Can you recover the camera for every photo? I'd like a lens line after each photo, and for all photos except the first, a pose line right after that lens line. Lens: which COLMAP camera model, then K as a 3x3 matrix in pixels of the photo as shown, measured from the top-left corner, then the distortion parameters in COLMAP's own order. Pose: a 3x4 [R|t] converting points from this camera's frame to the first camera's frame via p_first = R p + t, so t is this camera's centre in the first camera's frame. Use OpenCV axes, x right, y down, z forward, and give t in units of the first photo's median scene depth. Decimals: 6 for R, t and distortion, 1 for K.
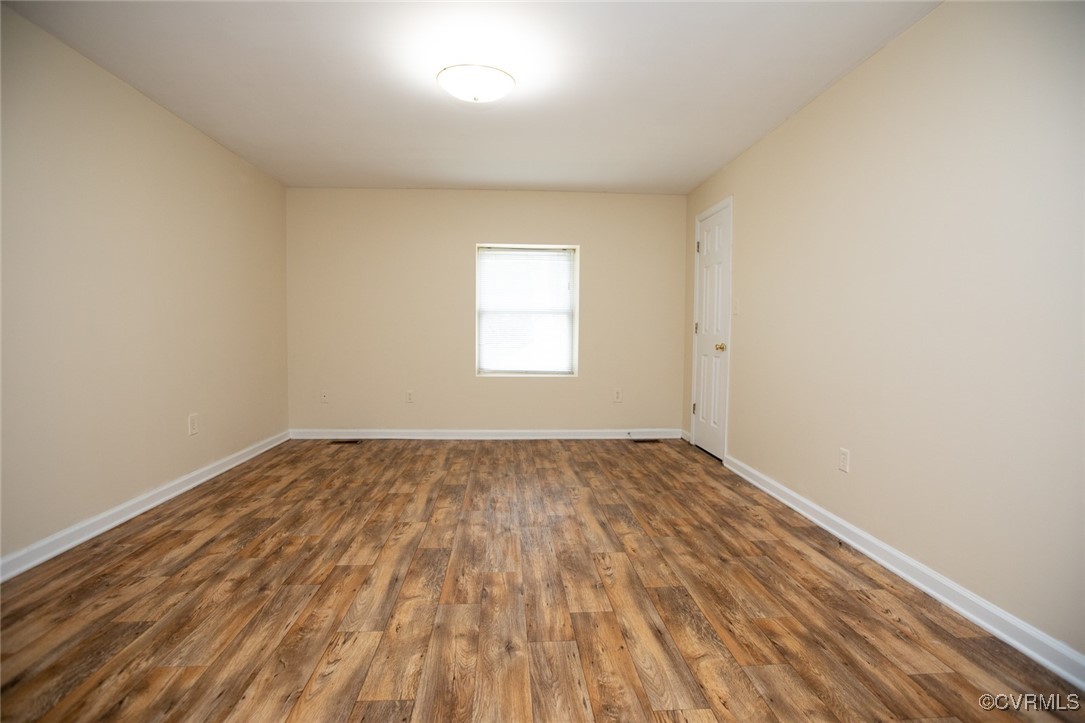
lens RADIAL K [[495.5, 0, 503.4], [0, 495.5, 347.1], [0, 0, 1]] dist [-0.045673, 0.014959]
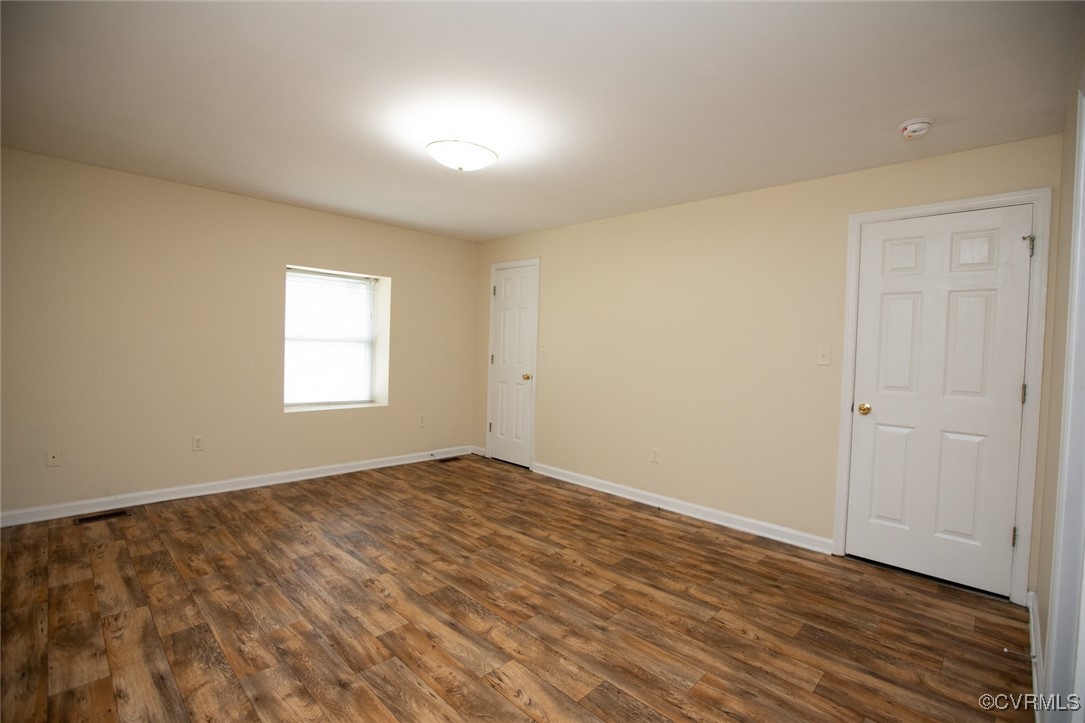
lens RADIAL K [[495.5, 0, 535.5], [0, 495.5, 368.2], [0, 0, 1]] dist [-0.045673, 0.014959]
pose [[0.736417, -0.014568, 0.676371, -0.613281], [-0.003010, 0.999688, 0.024809, -0.087250], [-0.676521, -0.020305, 0.736143, 0.075390]]
